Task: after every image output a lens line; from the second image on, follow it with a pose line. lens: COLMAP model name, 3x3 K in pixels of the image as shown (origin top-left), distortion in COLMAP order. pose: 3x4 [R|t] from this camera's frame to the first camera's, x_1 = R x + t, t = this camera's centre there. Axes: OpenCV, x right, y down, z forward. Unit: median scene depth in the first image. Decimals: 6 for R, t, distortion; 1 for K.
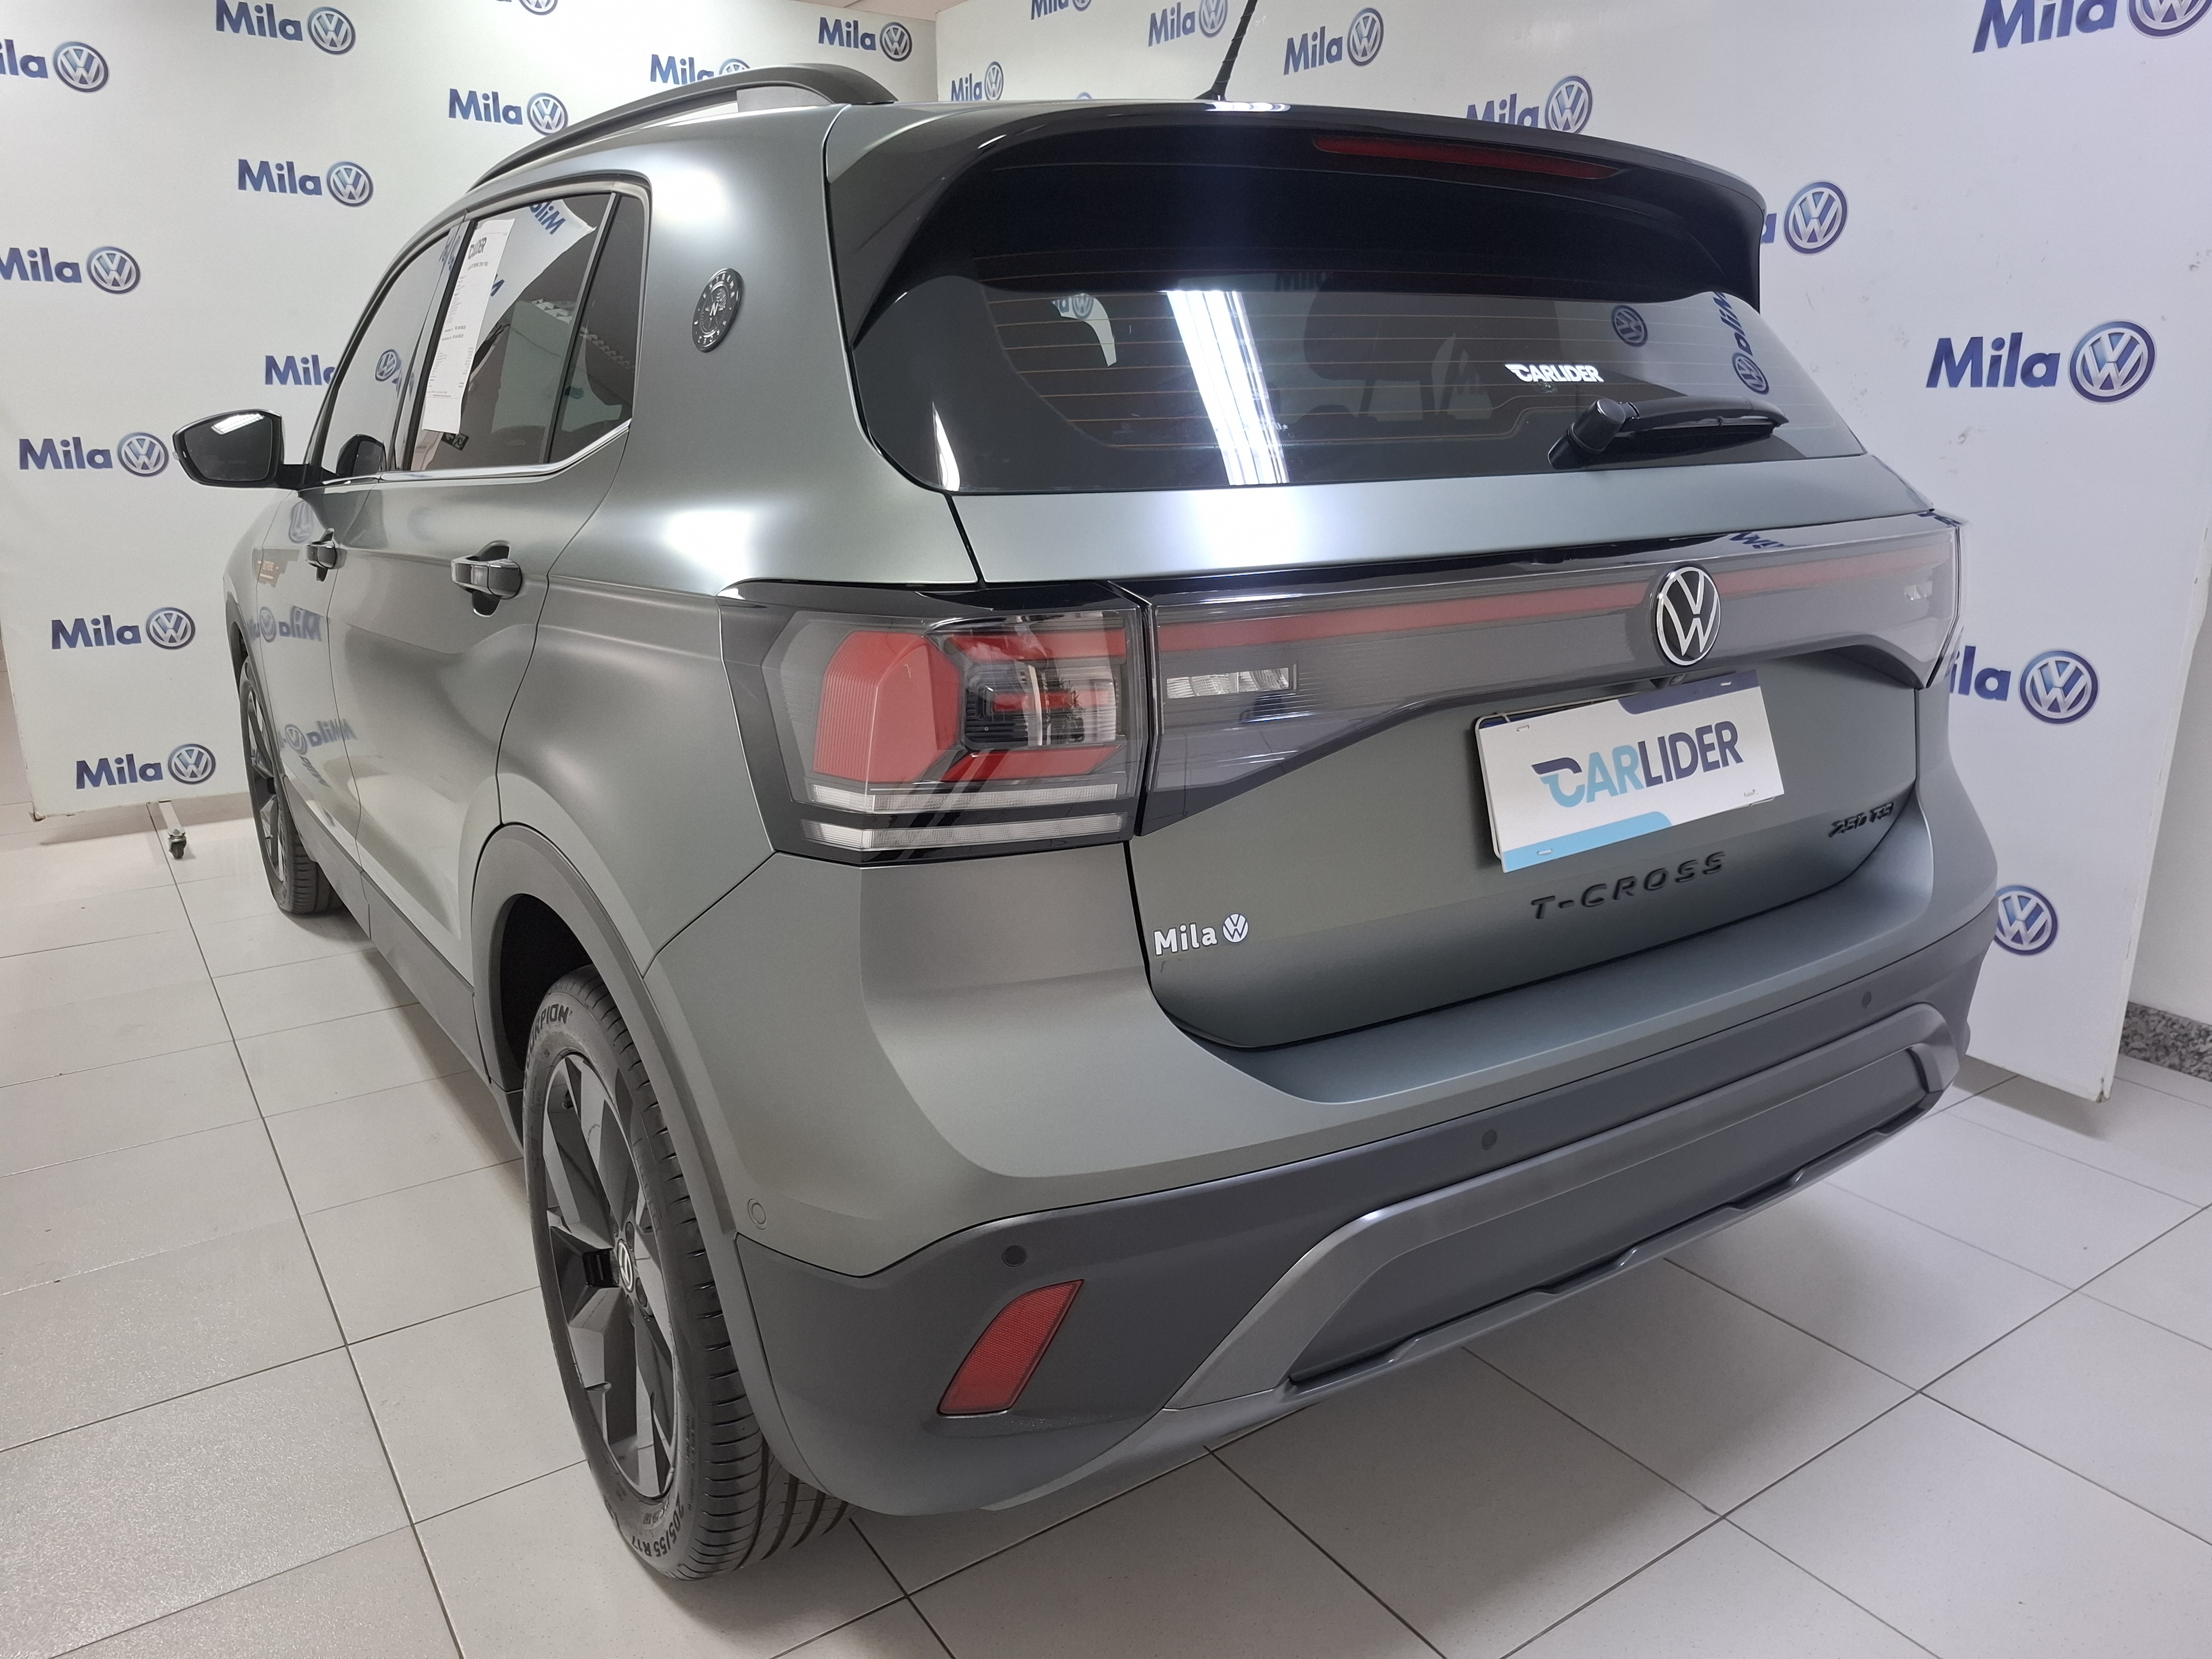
lens RADIAL K [[1542.4, 0, 1106.0], [0, 1542.4, 829.5], [0, 0, 1]] dist [0.086029, -0.104140]
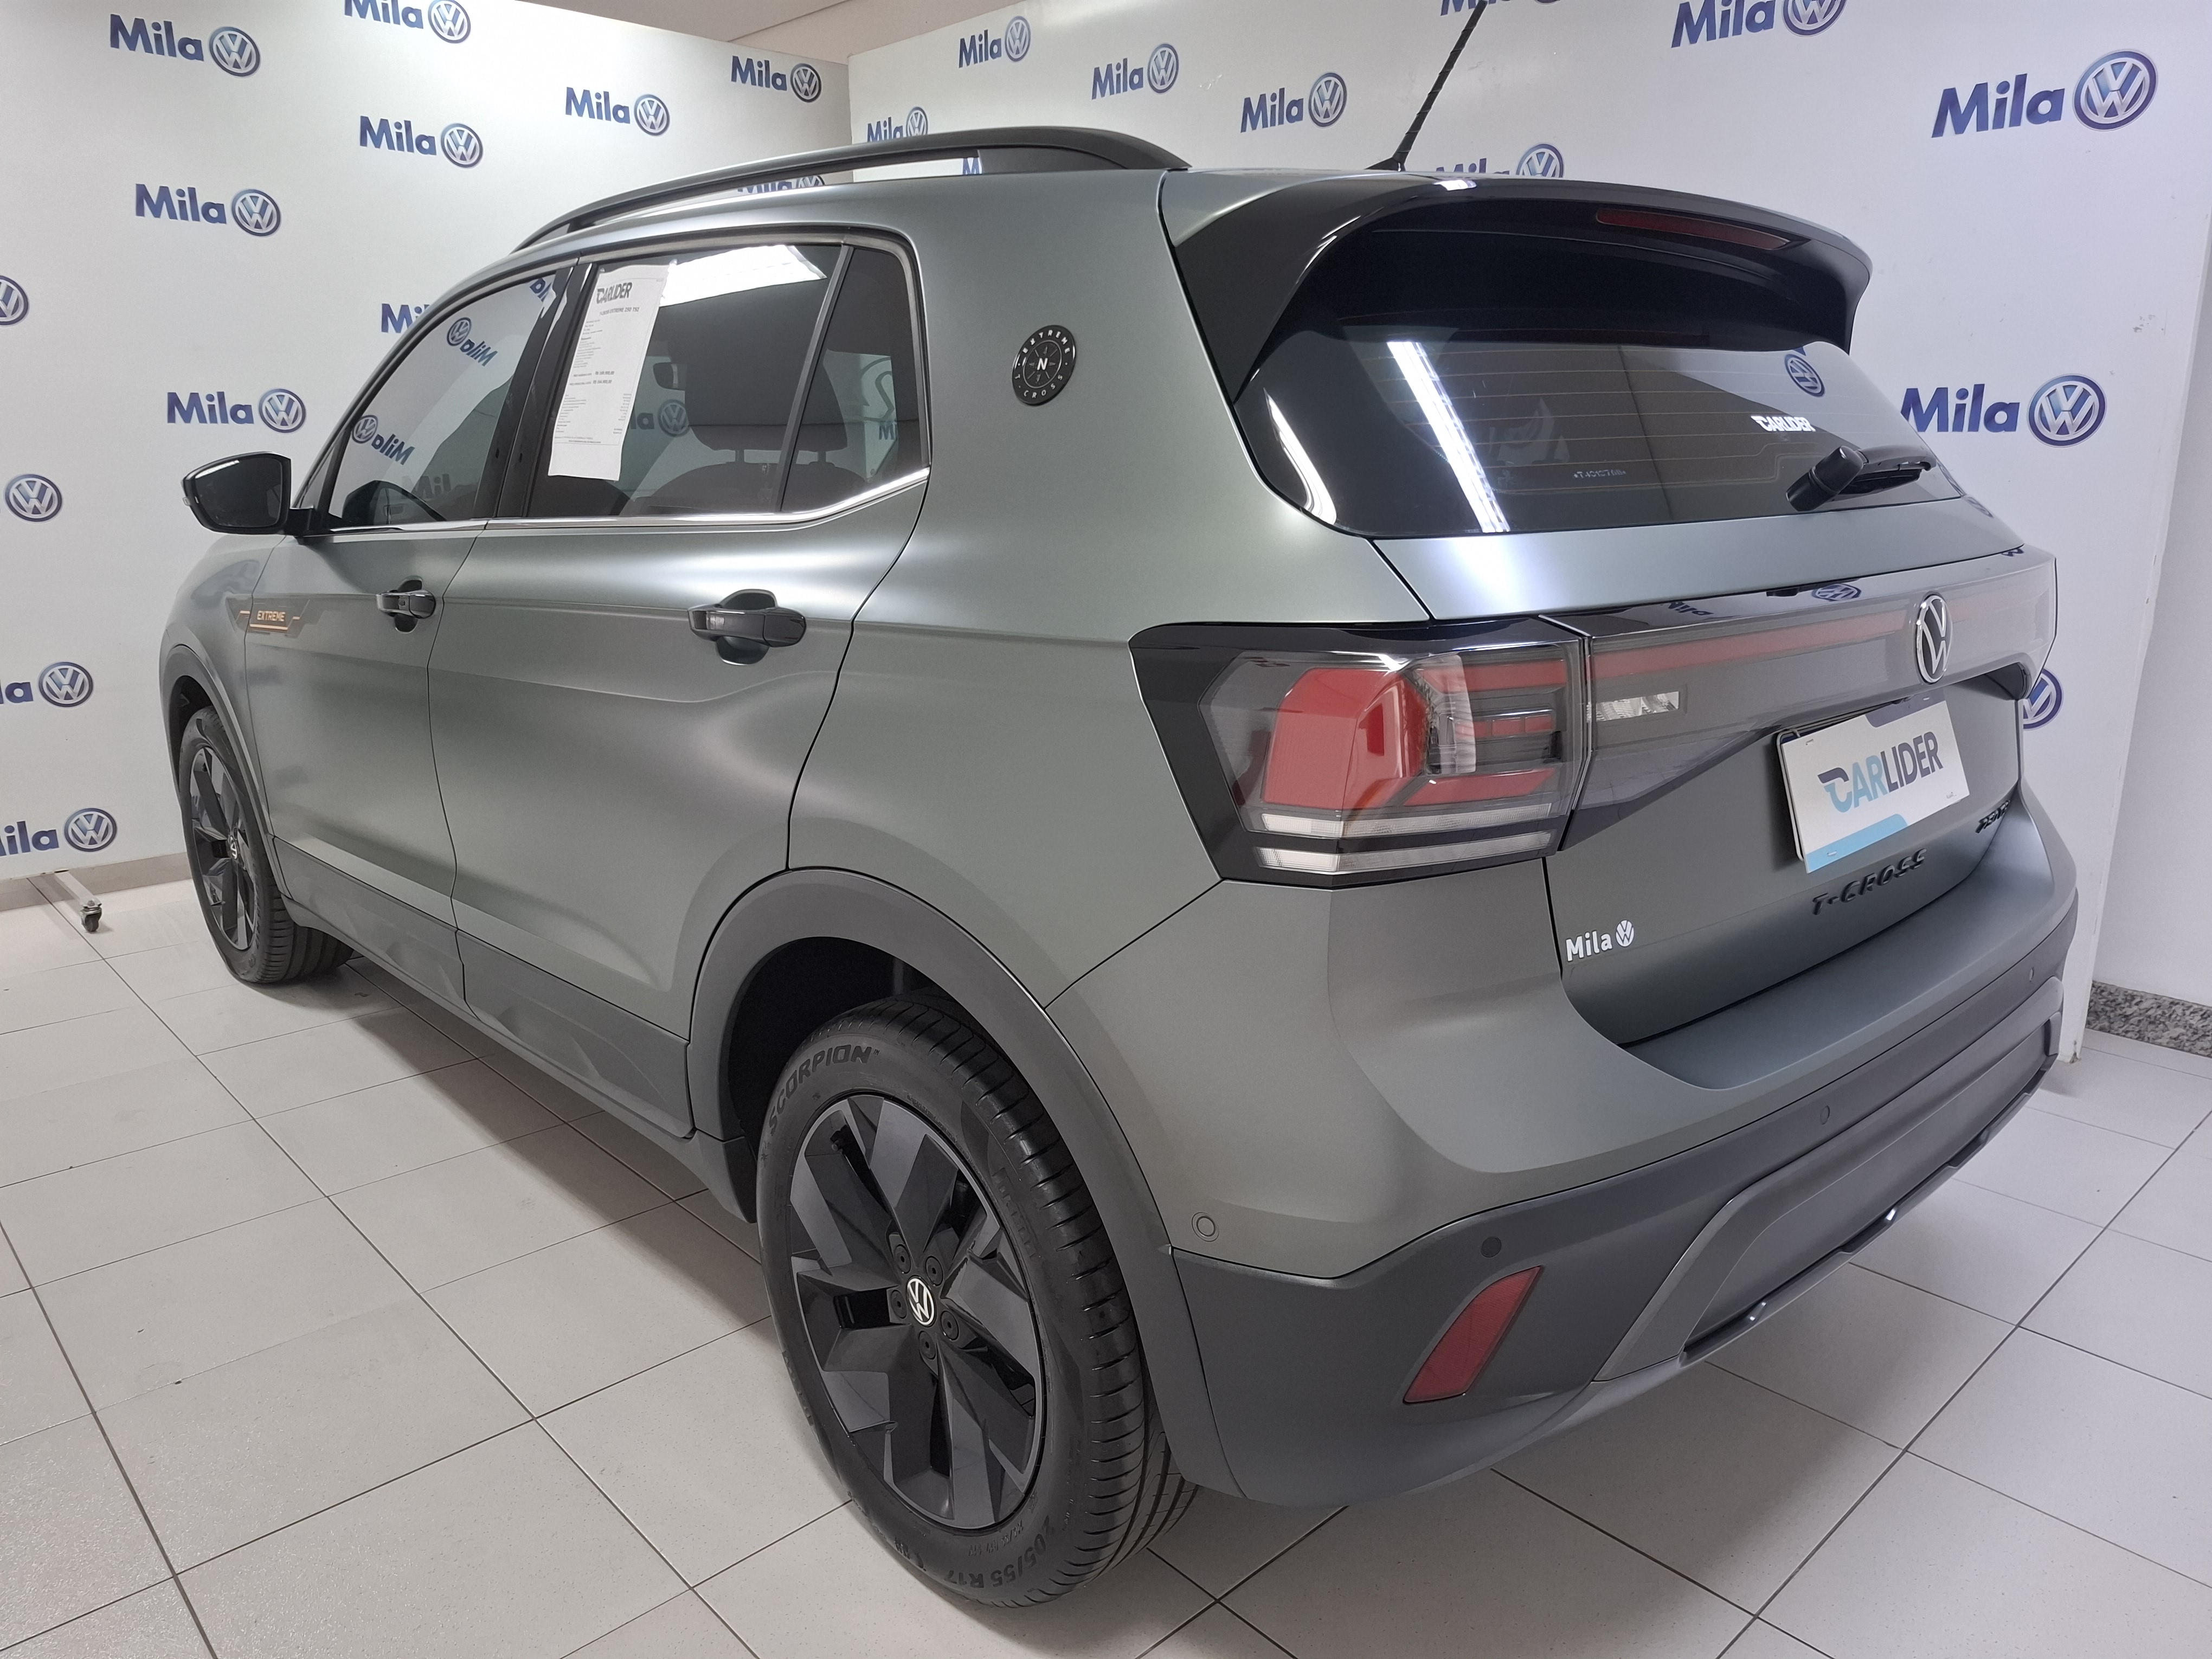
lens RADIAL K [[1541.4, 0, 1105.0], [0, 1541.4, 837.8], [0, 0, 1]] dist [0.068789, -0.077343]
pose [[0.987314, -0.037967, 0.154174, -0.185416], [0.040385, 0.999105, -0.012582, -0.001672], [-0.153558, 0.018649, 0.987964, -0.007817]]
